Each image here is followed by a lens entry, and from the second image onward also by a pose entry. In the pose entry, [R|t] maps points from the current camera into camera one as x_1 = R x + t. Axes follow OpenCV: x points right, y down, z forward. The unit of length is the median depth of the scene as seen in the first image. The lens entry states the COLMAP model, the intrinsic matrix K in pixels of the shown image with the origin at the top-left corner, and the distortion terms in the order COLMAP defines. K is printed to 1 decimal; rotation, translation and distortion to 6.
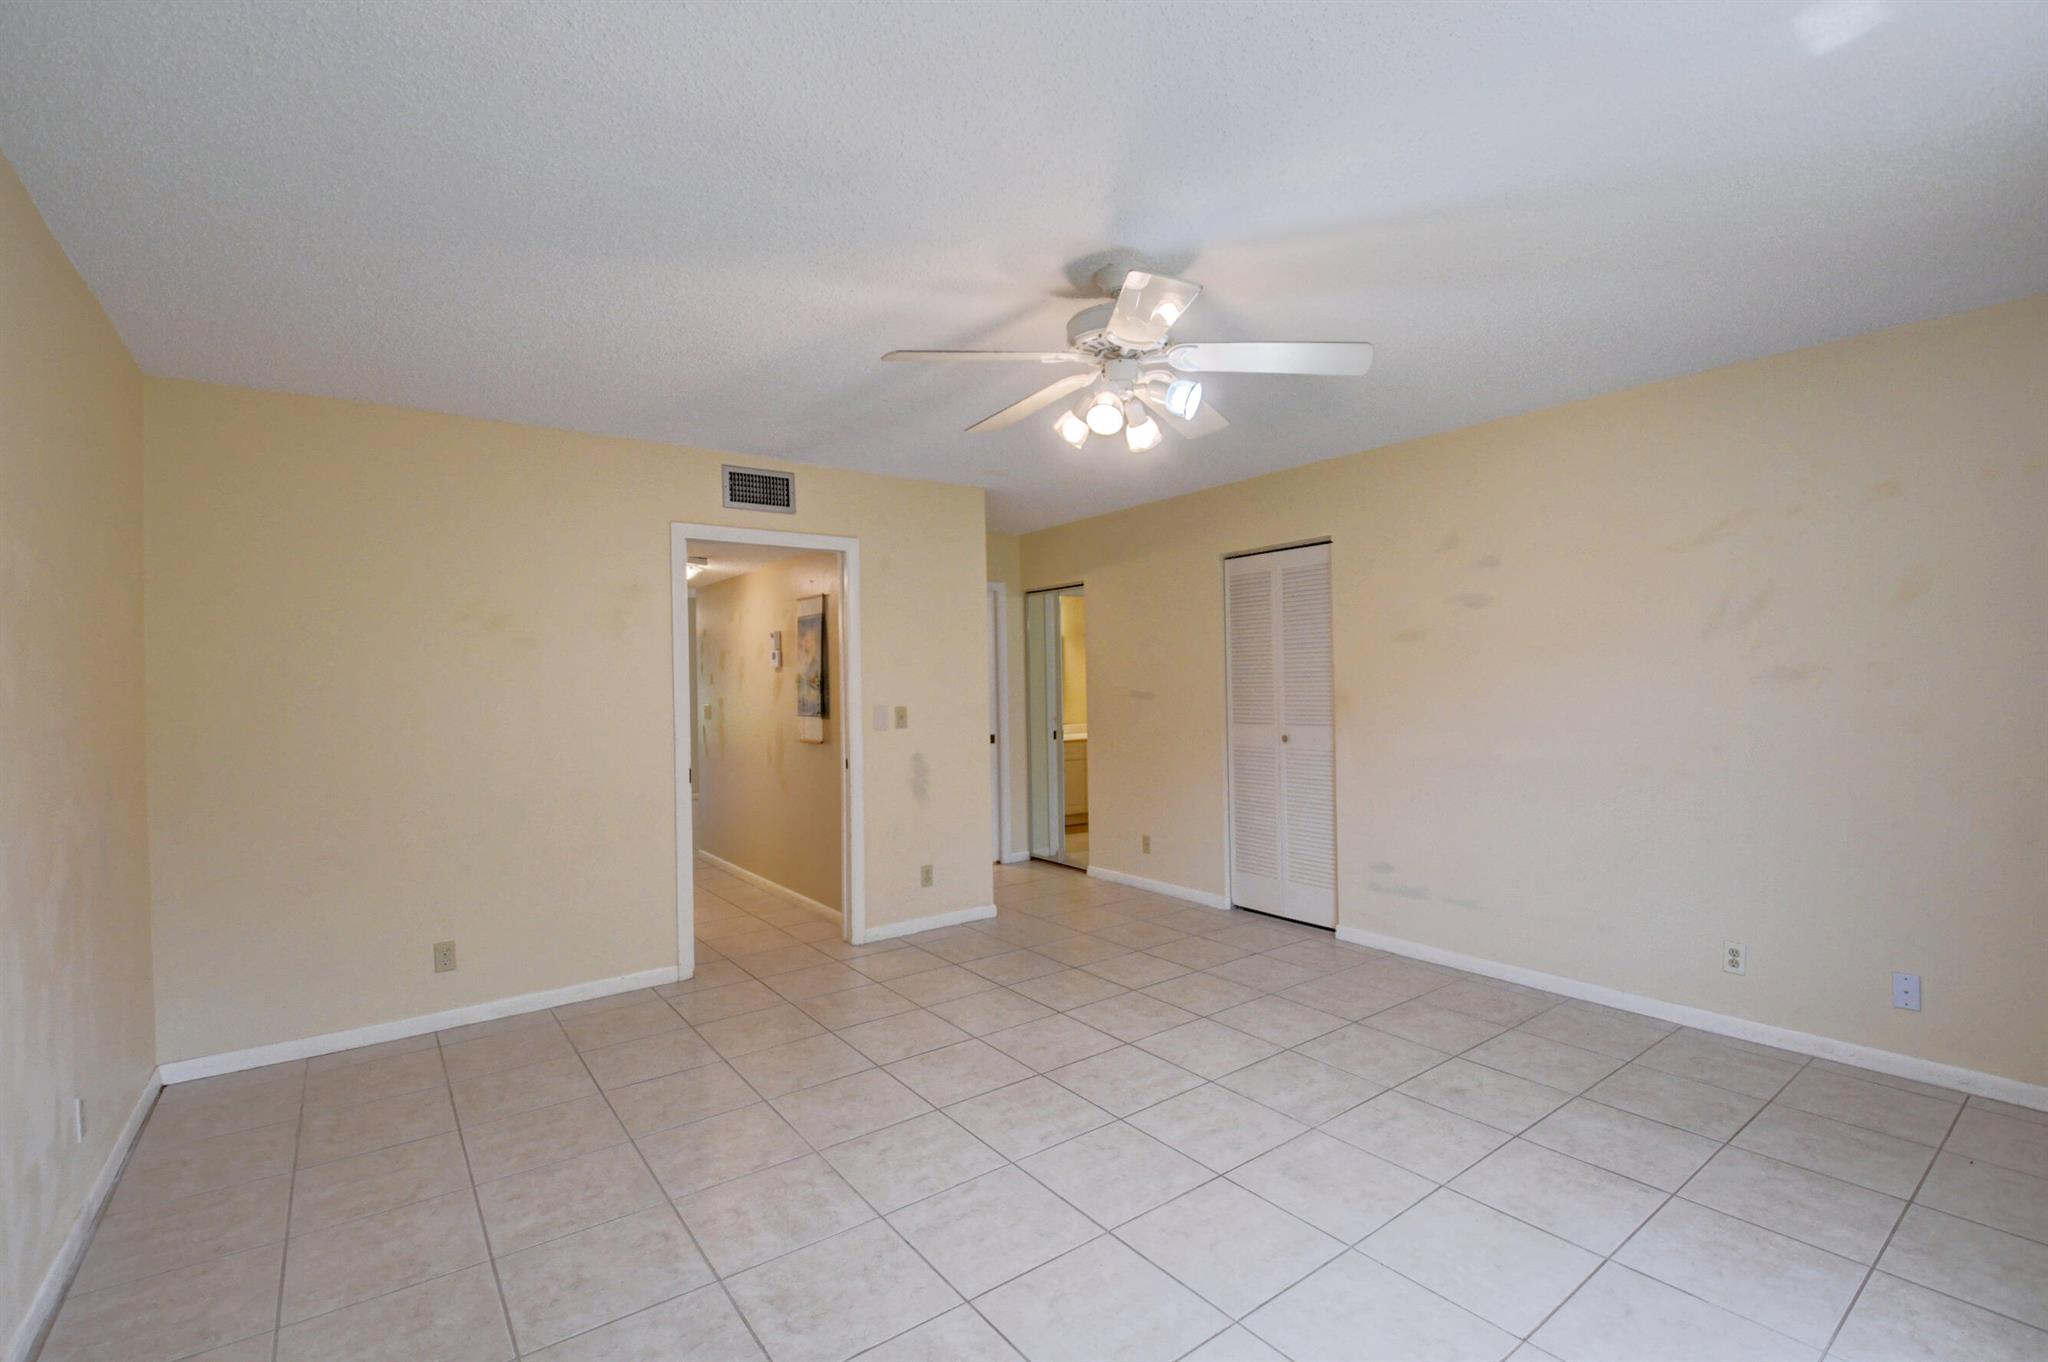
lens RADIAL K [[915.8, 0, 1031.2], [0, 915.8, 685.5], [0, 0, 1]] dist [0.000703, -0.017031]
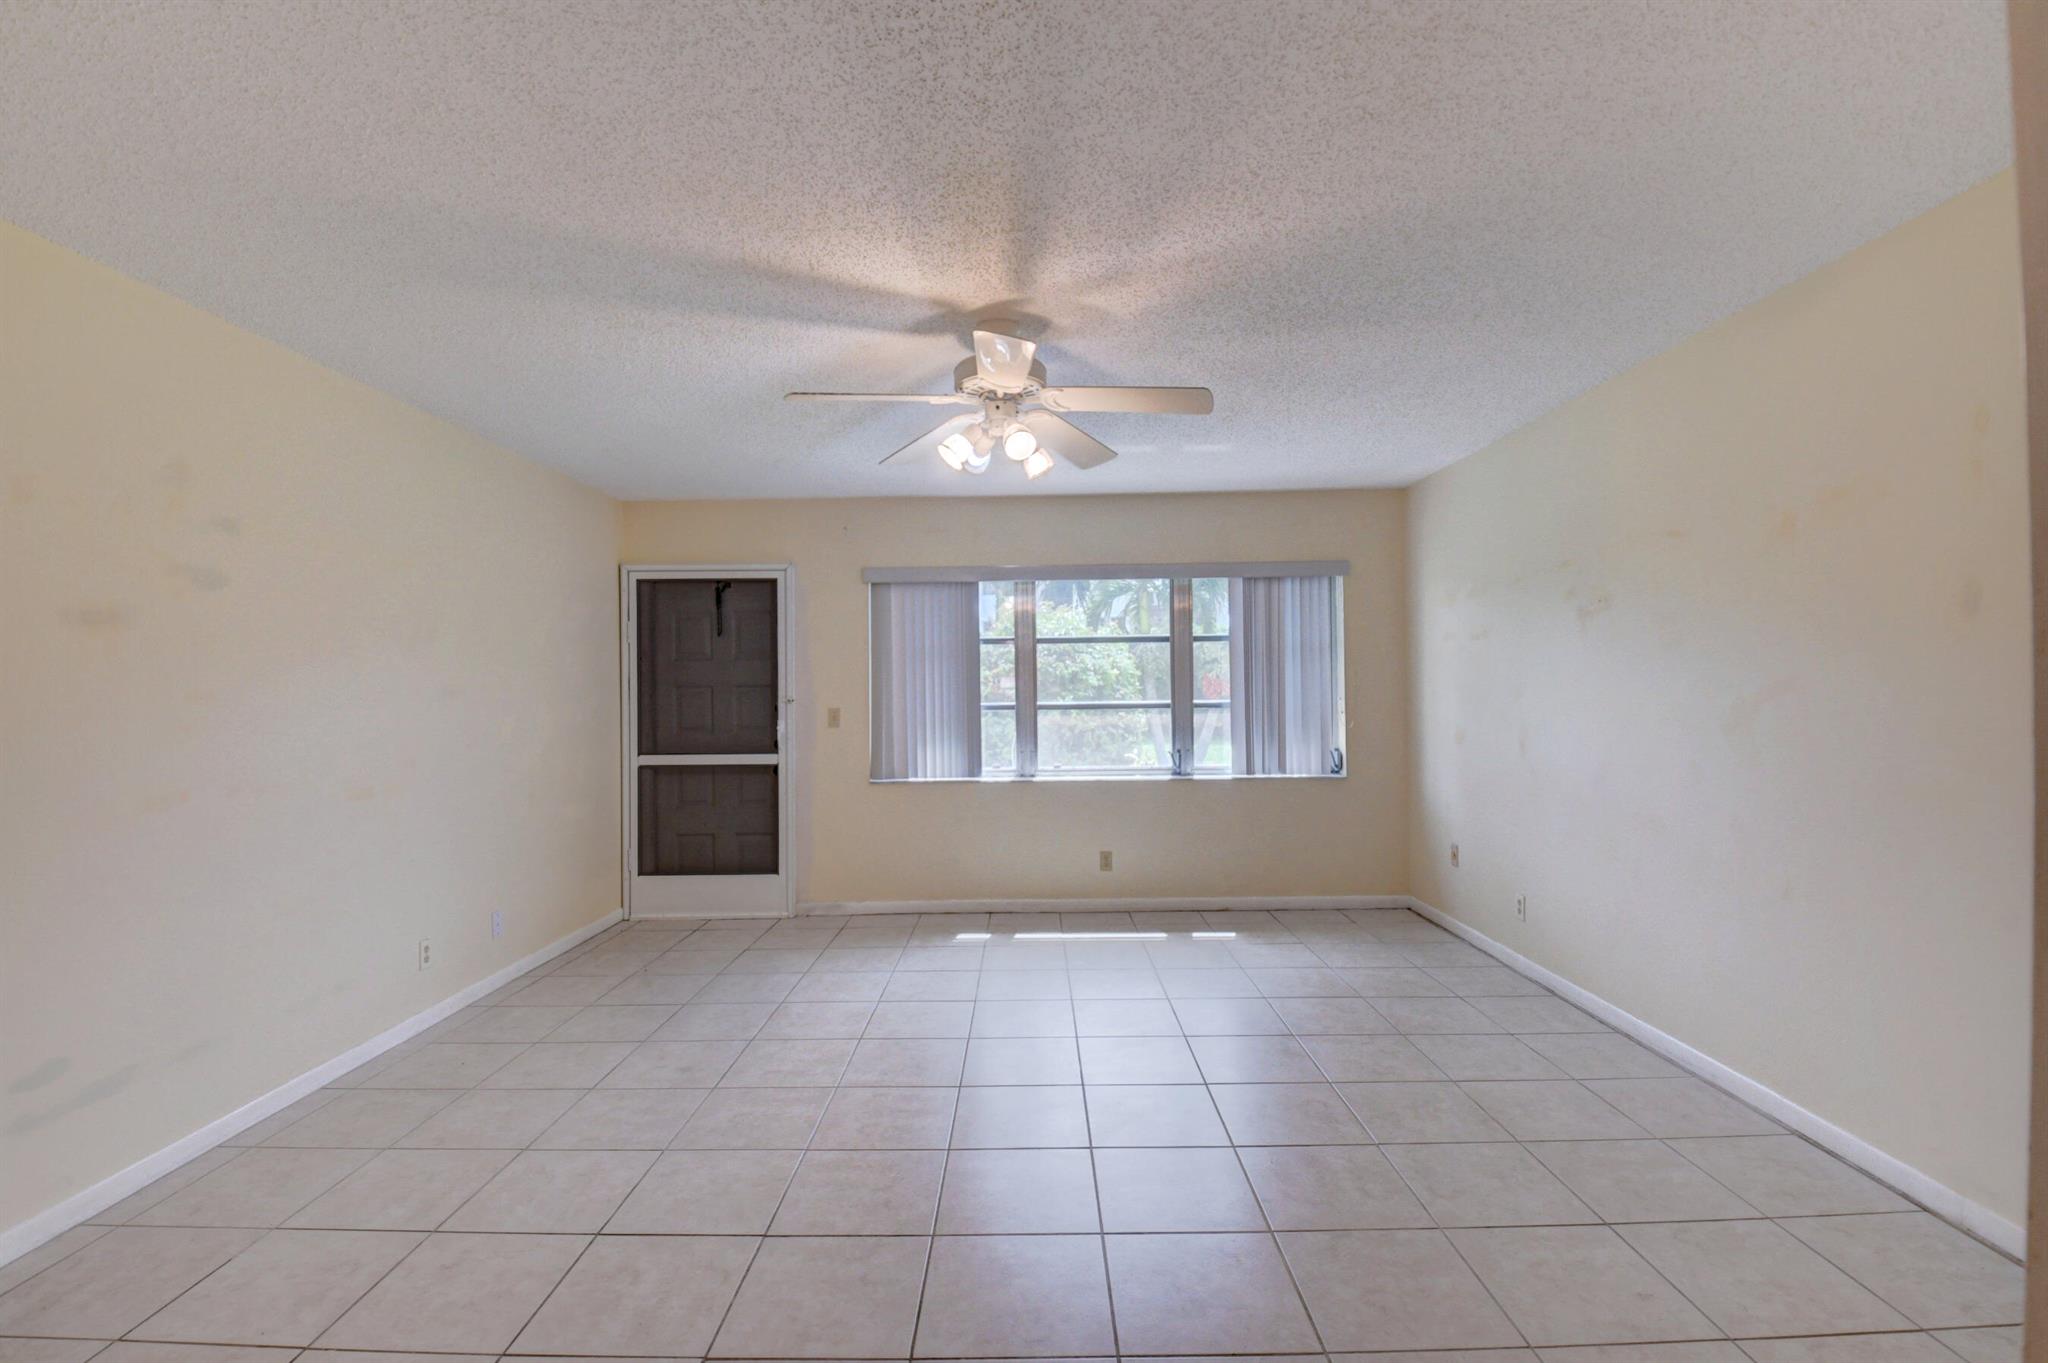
lens RADIAL K [[903.0, 0, 1022.0], [0, 903.0, 688.4], [0, 0, 1]] dist [0.018912, -0.028891]
pose [[-0.798922, 0.027579, 0.600803, -0.485876], [0.029571, 0.999541, -0.006561, 0.011436], [-0.600708, 0.012525, -0.799371, 1.544490]]
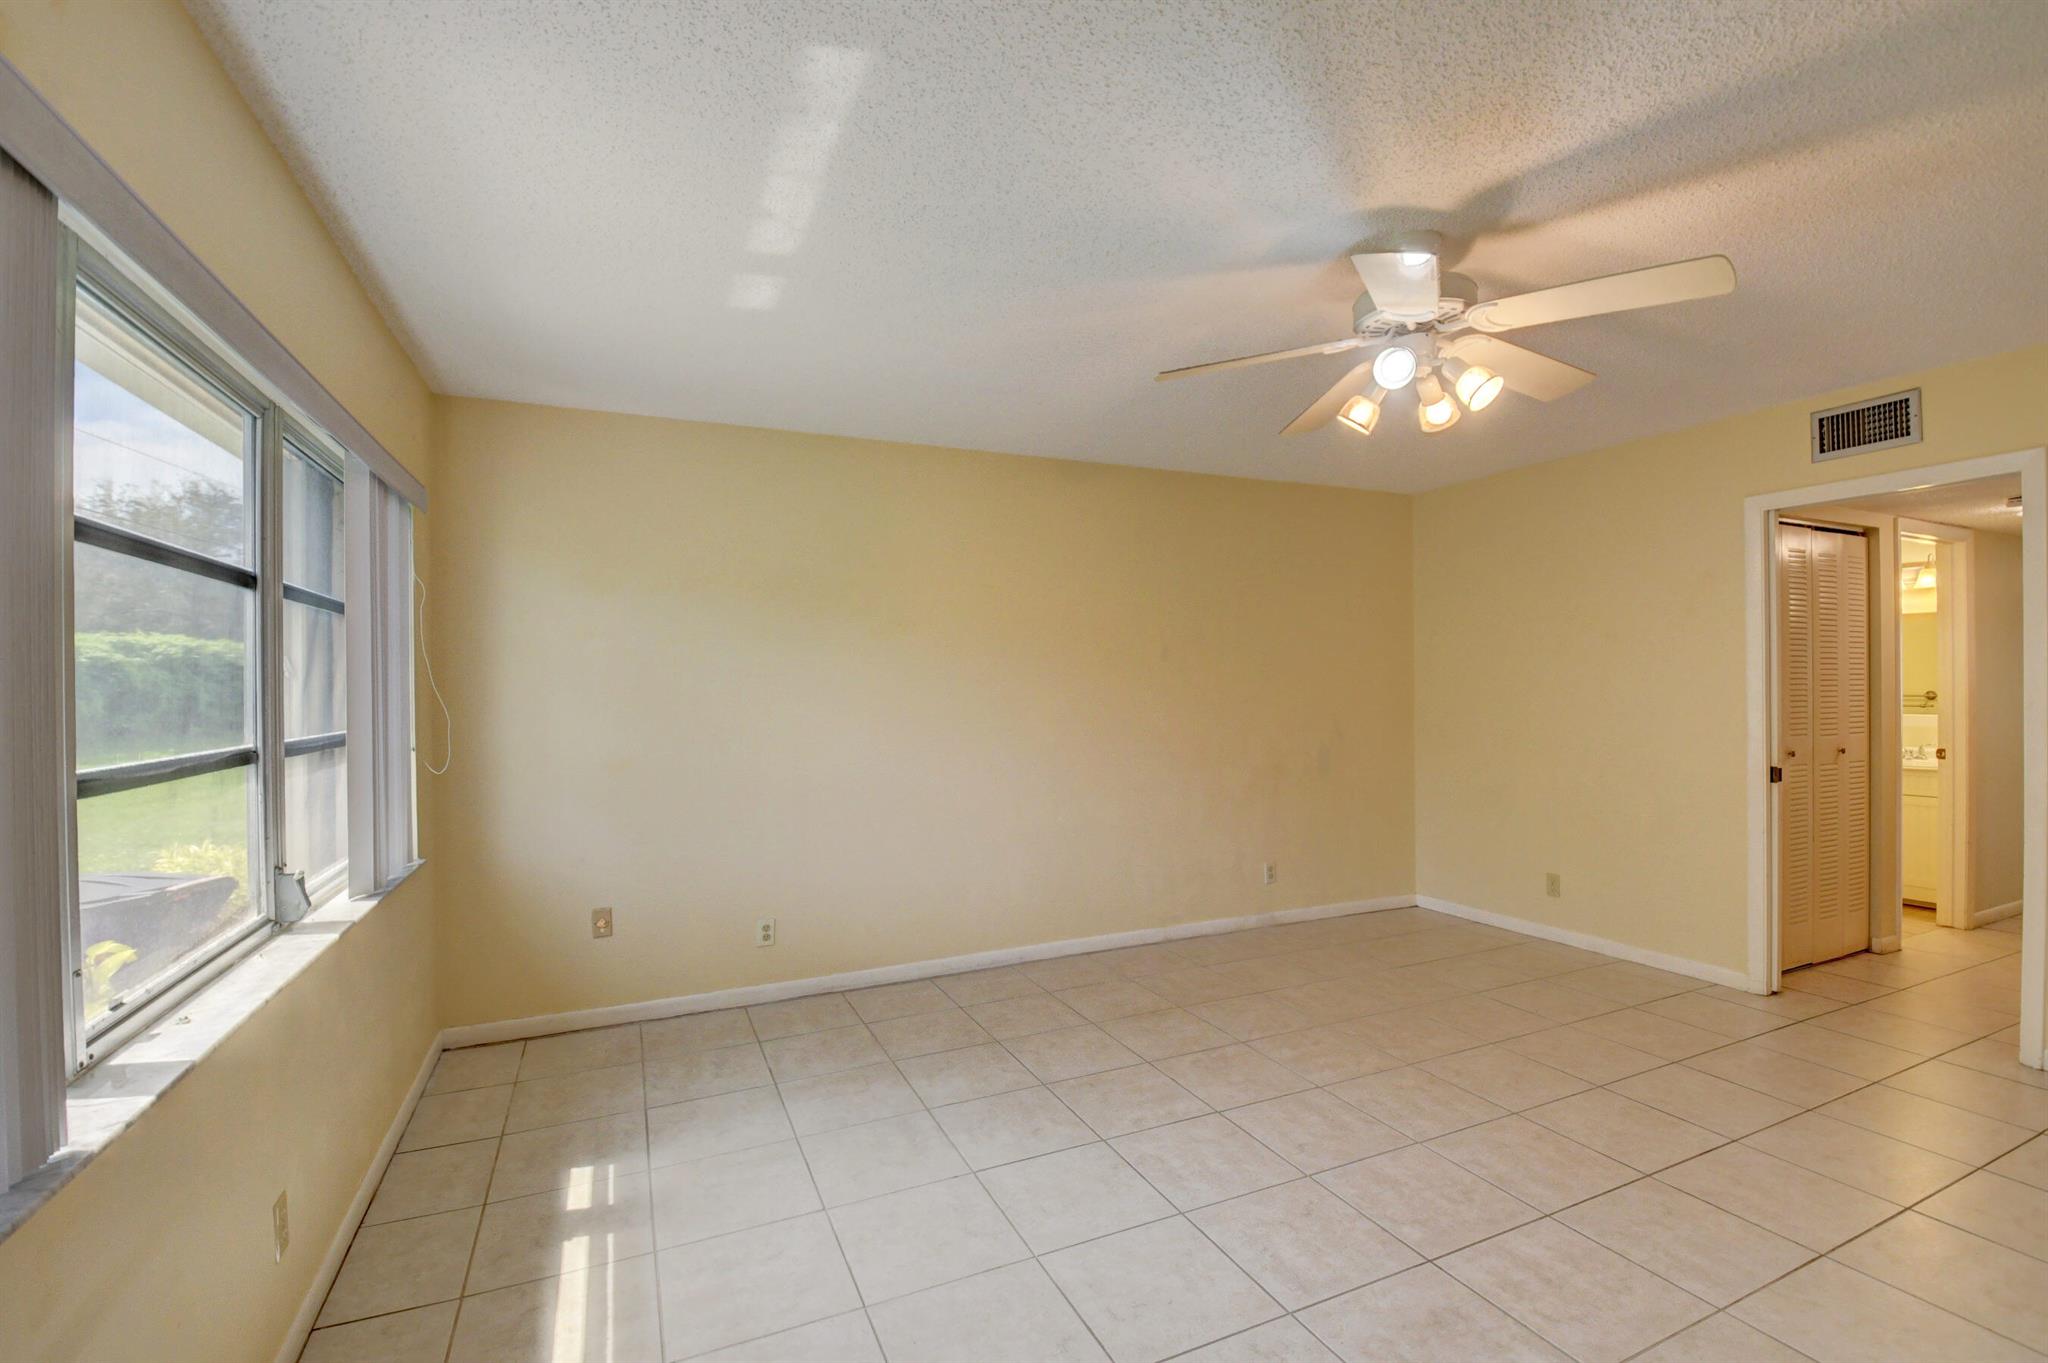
lens RADIAL K [[896.5, 0, 1033.6], [0, 896.5, 690.6], [0, 0, 1]] dist [0.019009, -0.027785]
pose [[-0.213114, 0.026296, -0.976674, 0.882357], [0.010926, 0.999639, 0.024530, -0.017480], [0.976966, -0.005444, -0.213324, 0.663430]]
